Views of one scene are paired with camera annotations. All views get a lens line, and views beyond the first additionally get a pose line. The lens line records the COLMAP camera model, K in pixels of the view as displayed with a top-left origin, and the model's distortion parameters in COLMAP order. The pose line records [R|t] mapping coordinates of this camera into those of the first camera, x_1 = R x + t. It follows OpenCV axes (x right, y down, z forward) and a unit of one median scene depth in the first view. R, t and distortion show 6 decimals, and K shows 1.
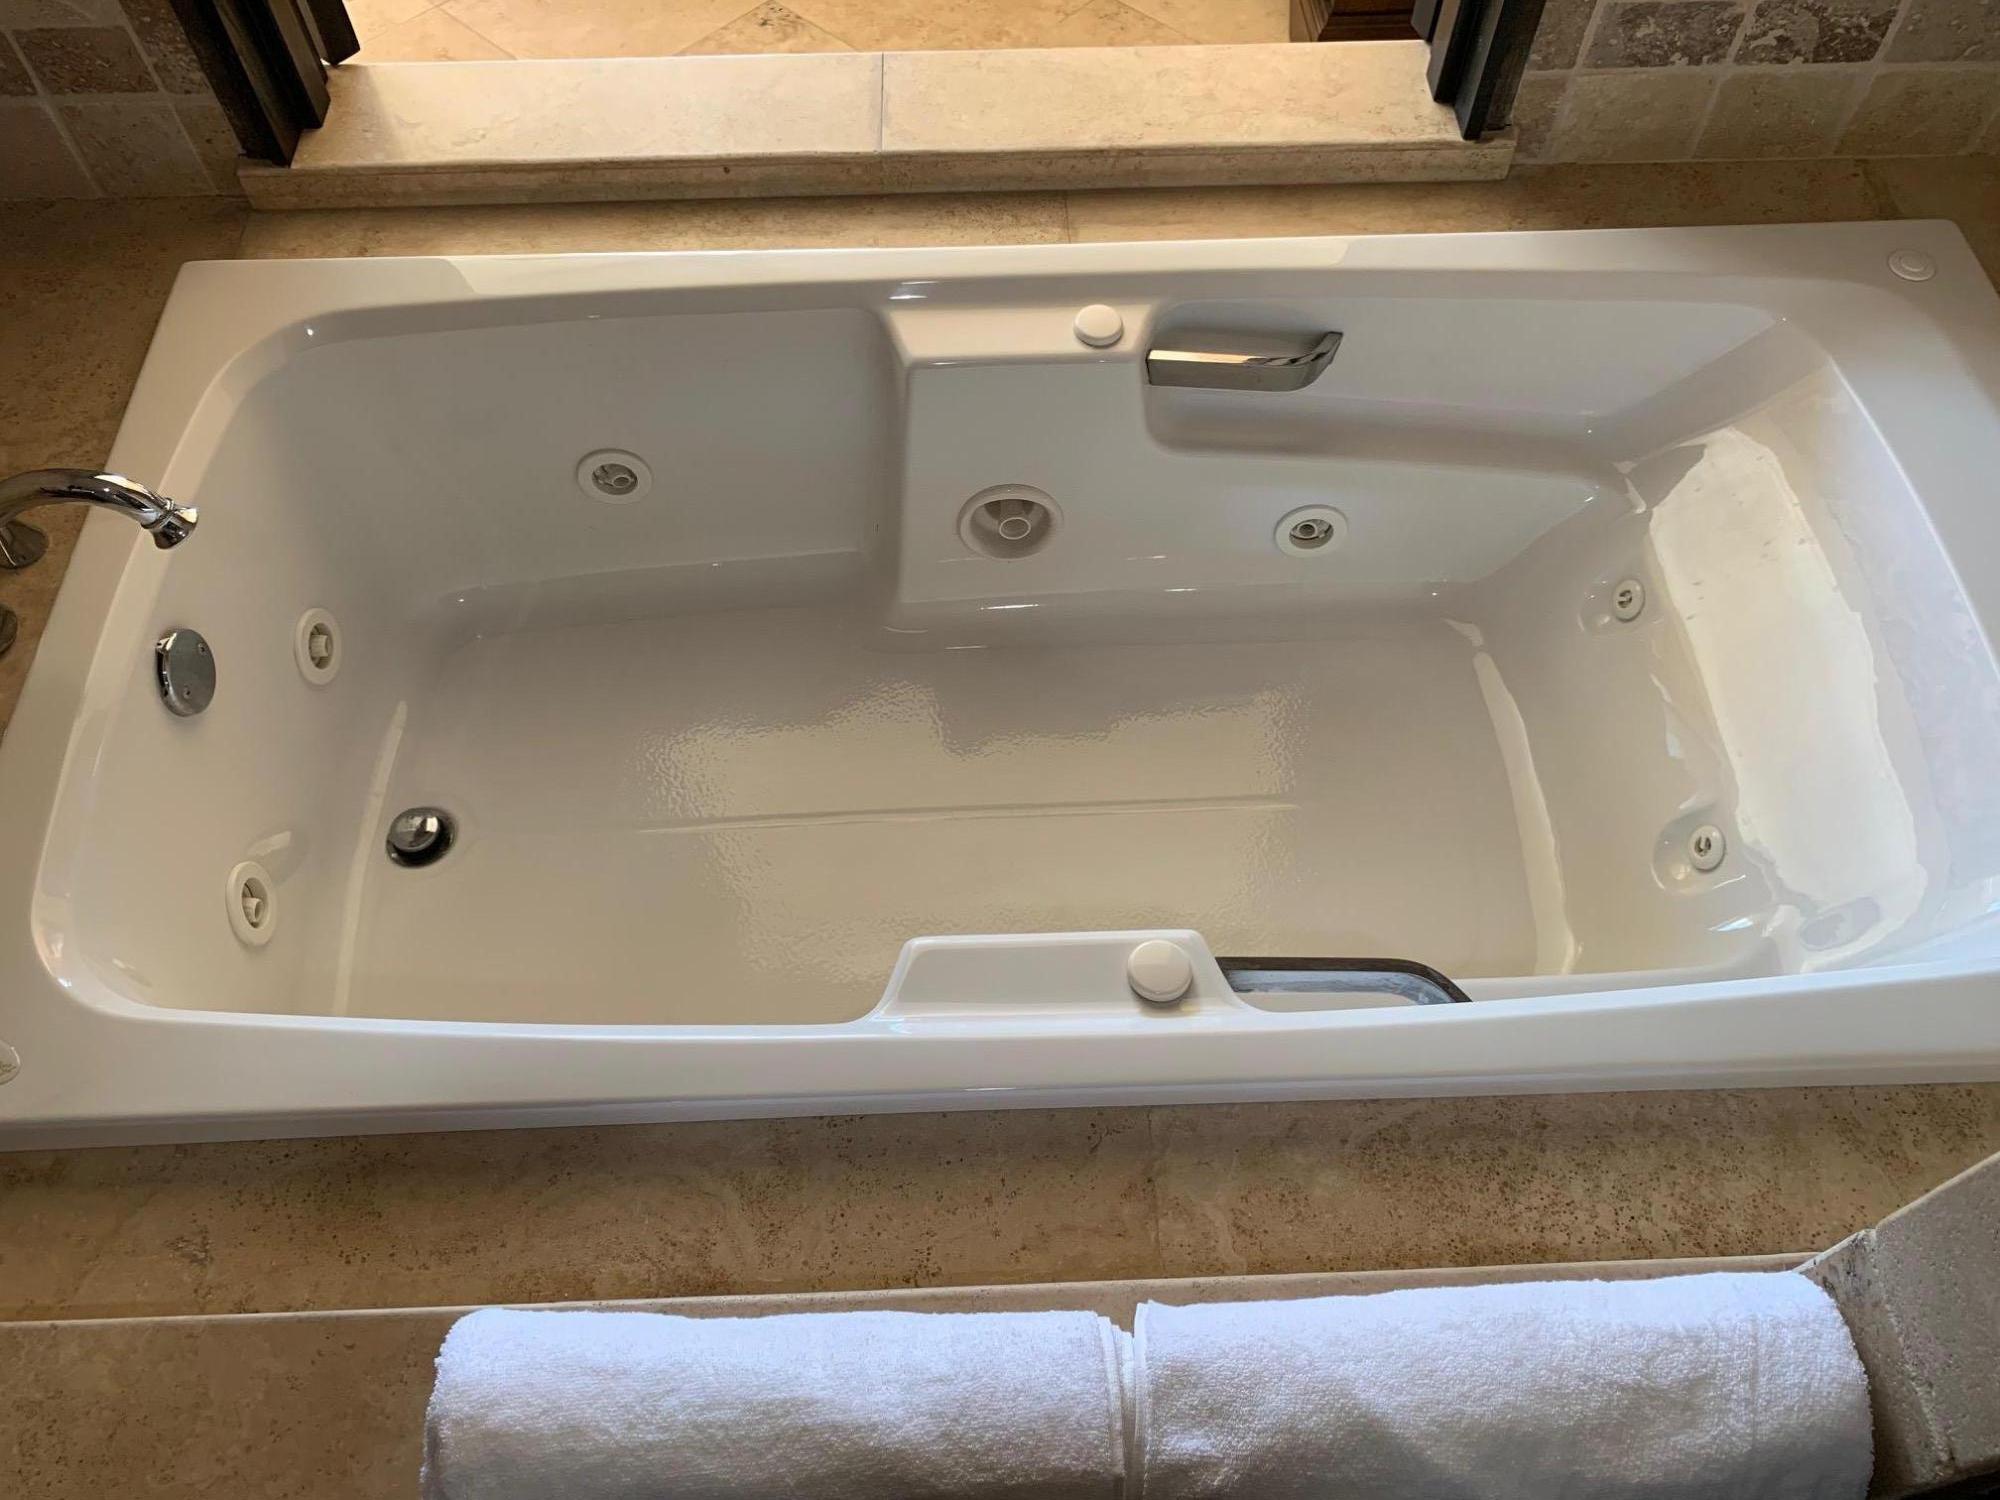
lens RADIAL K [[1534.5, 0, 1000.0], [0, 1534.5, 750.0], [0, 0, 1]] dist [-0.007963, -0.011180]
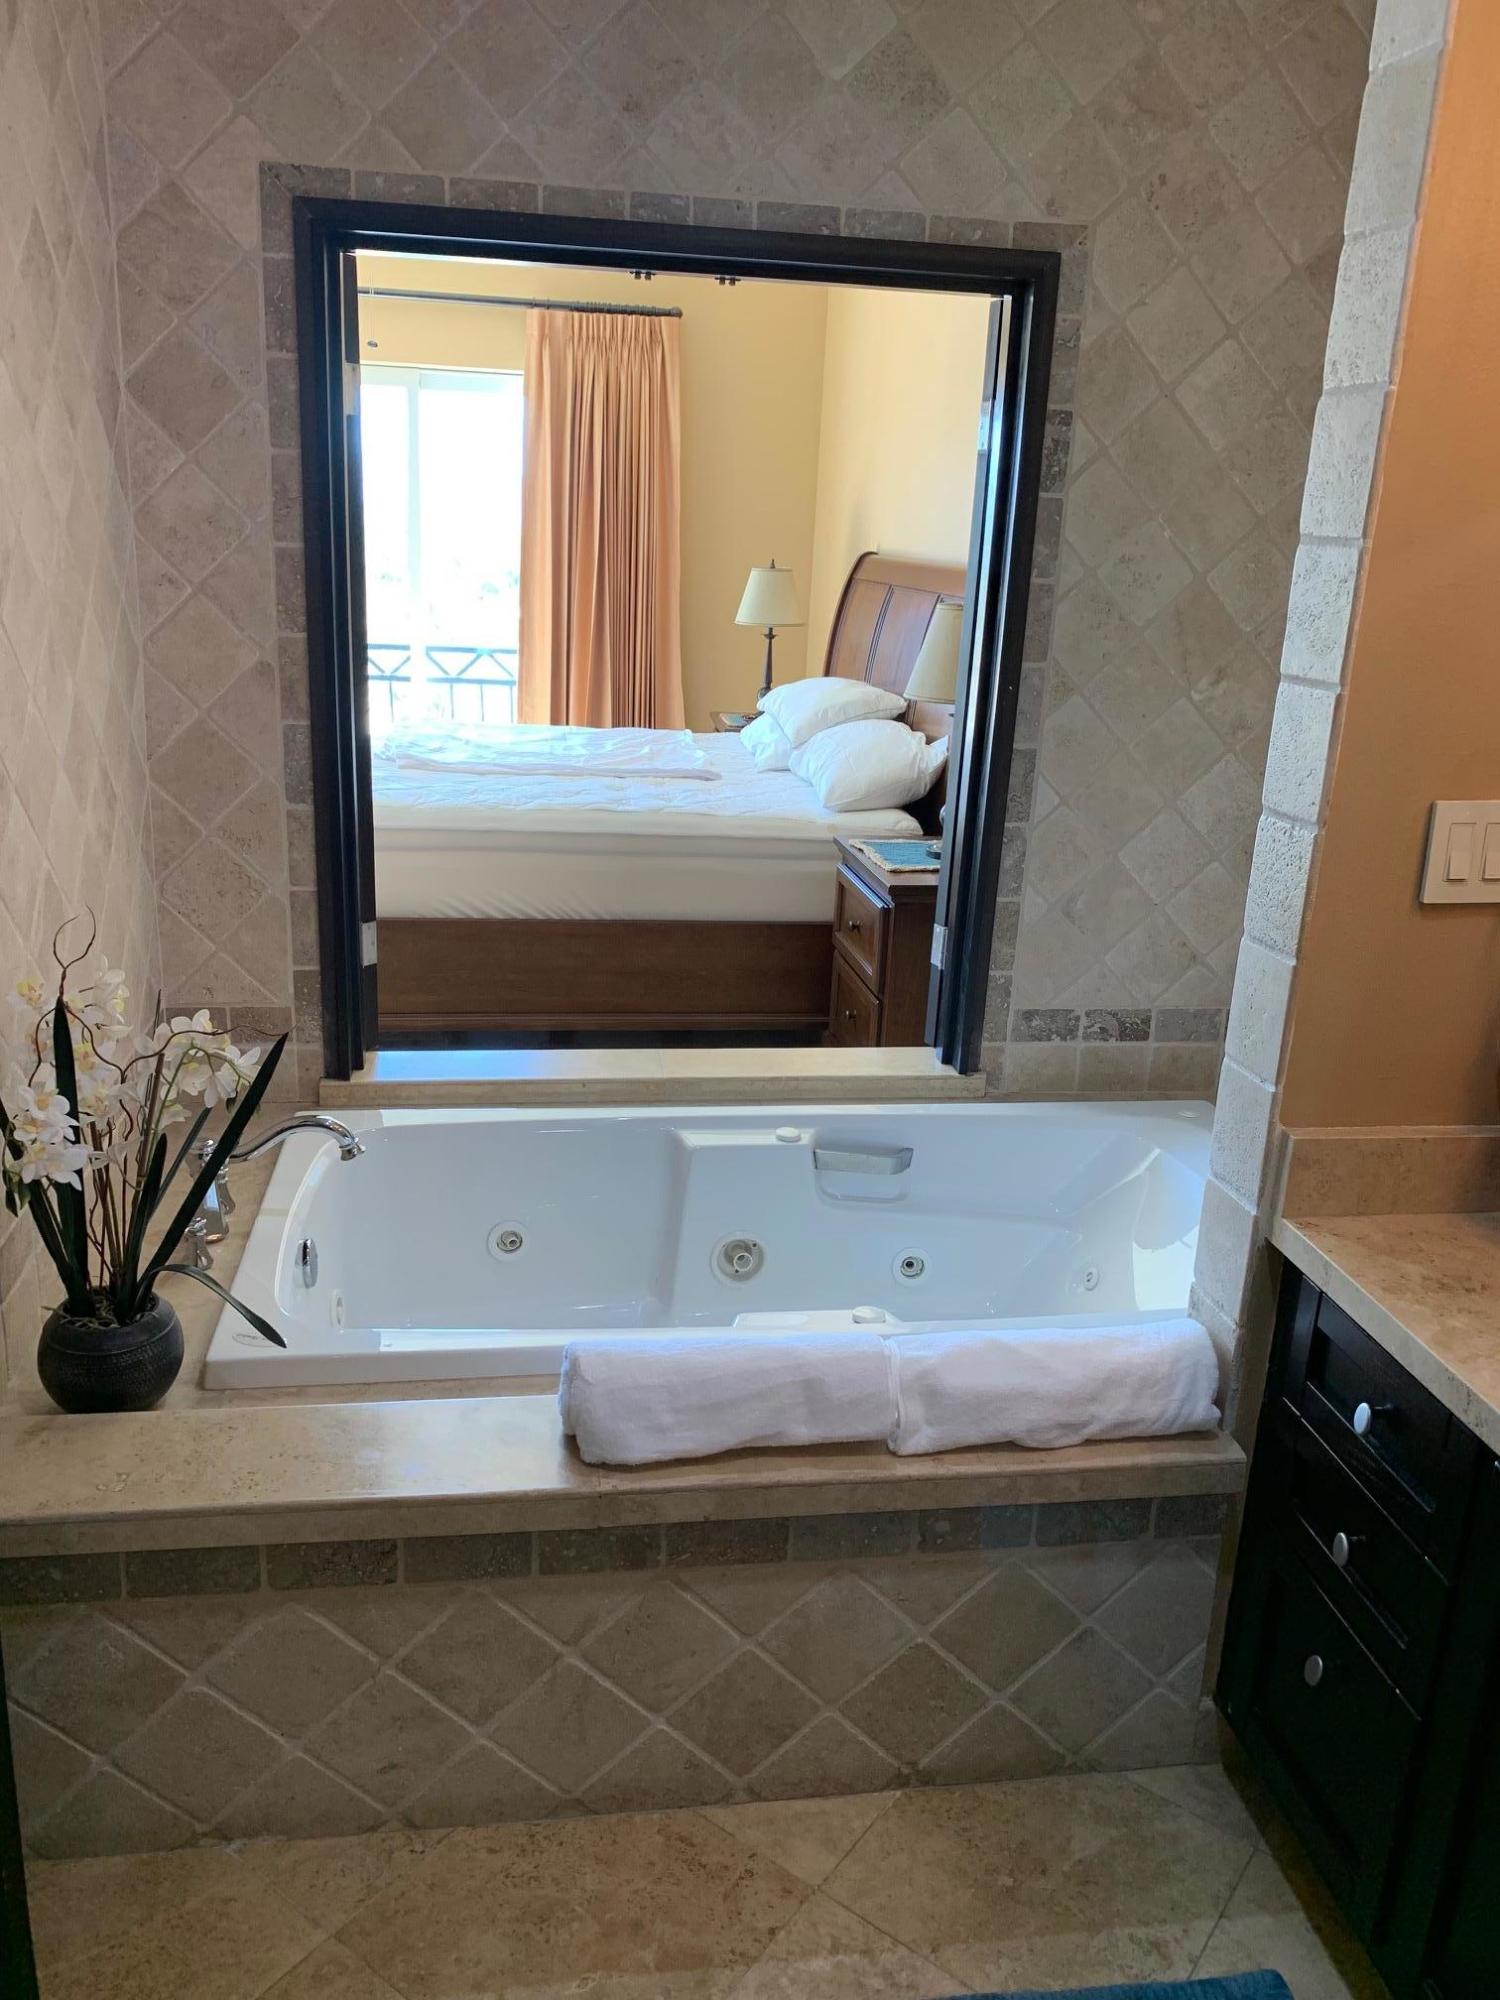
lens RADIAL K [[1534.5, 0, 750.0], [0, 1534.5, 1000.0], [0, 0, 1]] dist [-0.007963, -0.011180]
pose [[0.992355, 0.006458, 0.123246, -0.210667], [0.076689, 0.750161, -0.656793, 0.815286], [-0.096696, 0.661223, 0.743931, -0.512017]]
